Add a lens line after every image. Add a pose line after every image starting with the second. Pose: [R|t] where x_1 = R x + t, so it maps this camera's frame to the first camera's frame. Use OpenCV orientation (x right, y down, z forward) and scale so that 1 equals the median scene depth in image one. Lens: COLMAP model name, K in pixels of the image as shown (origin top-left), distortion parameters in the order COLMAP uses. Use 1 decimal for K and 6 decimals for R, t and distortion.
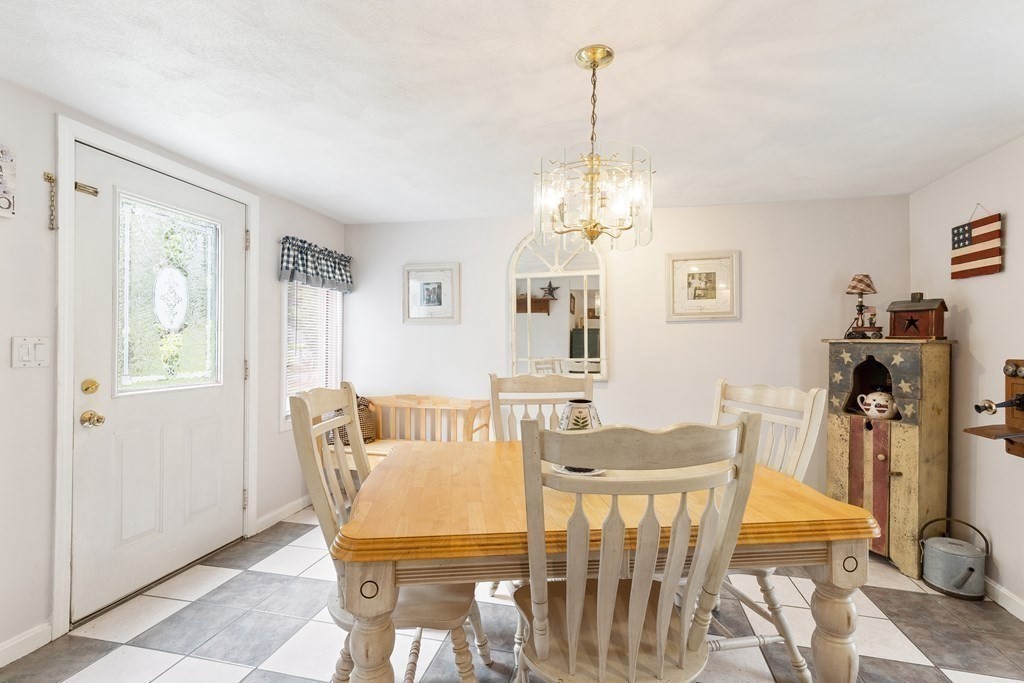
lens RADIAL K [[465.4, 0, 512.0], [0, 465.4, 341.5], [0, 0, 1]] dist [0.000876, -0.000101]
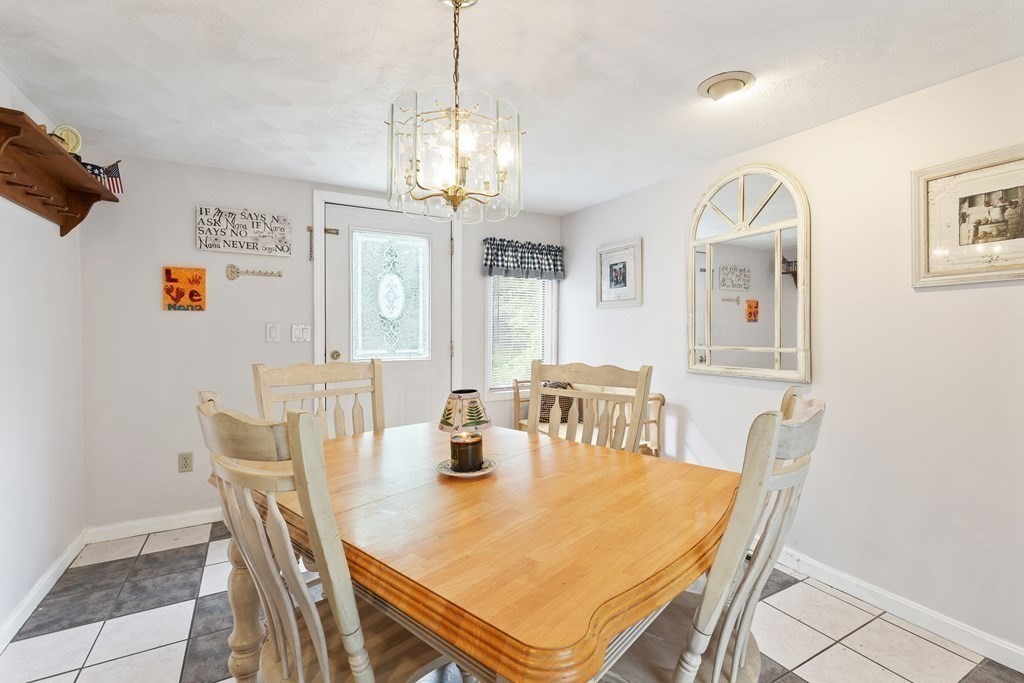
lens RADIAL K [[470.0, 0, 513.8], [0, 470.0, 328.3], [0, 0, 1]] dist [0.000882, -0.000035]
pose [[0.674917, -0.004238, -0.737882, 0.432116], [0.005669, 0.999984, -0.000558, 0.005354], [0.737872, -0.003806, 0.674930, 0.233974]]
